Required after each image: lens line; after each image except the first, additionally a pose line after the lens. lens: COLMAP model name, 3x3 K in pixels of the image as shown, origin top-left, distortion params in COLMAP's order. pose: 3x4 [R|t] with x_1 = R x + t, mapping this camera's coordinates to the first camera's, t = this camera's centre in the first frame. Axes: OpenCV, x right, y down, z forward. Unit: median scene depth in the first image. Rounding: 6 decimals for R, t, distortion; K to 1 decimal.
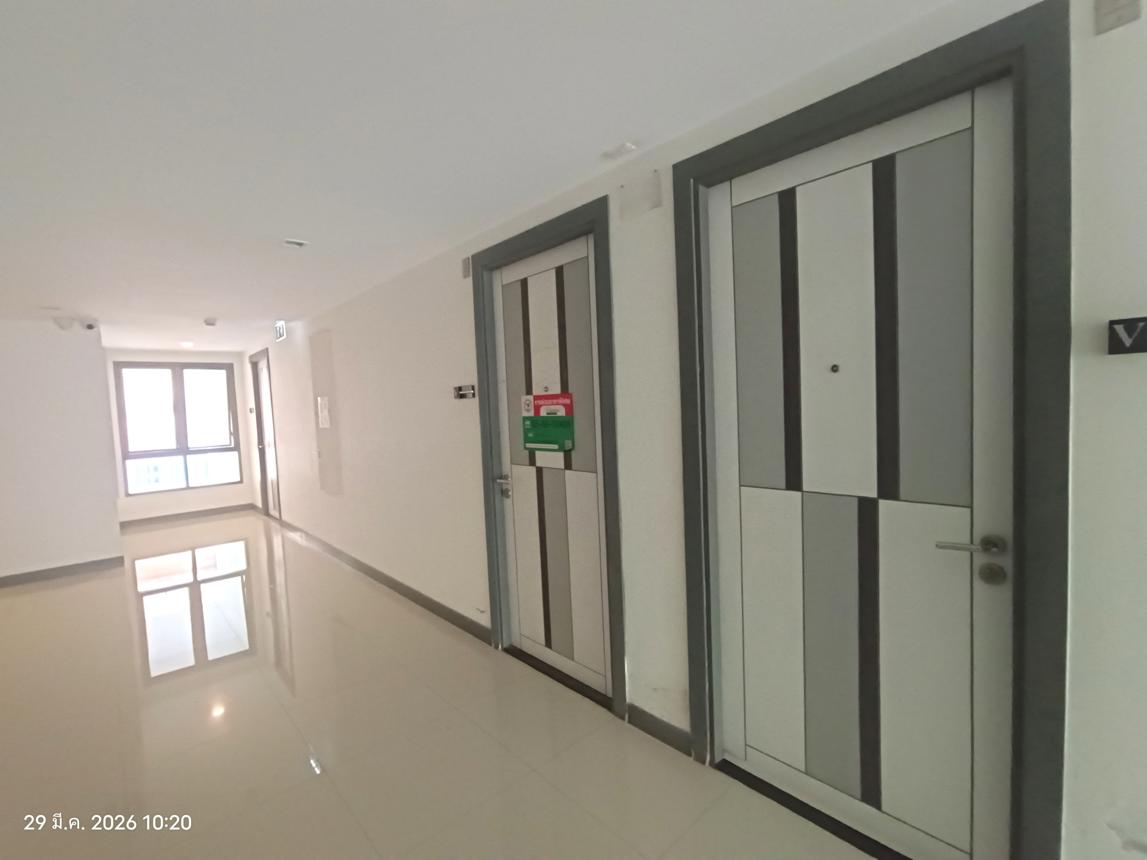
lens RADIAL K [[522.4, 0, 572.6], [0, 522.4, 431.8], [0, 0, 1]] dist [-0.002152, 0.000599]
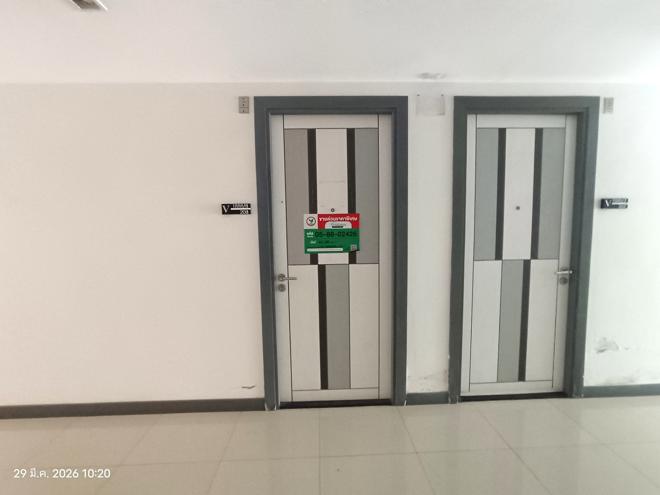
lens RADIAL K [[300.6, 0, 329.6], [0, 300.6, 248.6], [0, 0, 1]] dist [-0.002152, 0.000599]
pose [[0.645910, -0.028910, 0.762866, -0.711029], [0.030975, 0.999452, 0.011649, 0.015564], [-0.762785, 0.016105, 0.646451, 0.478550]]
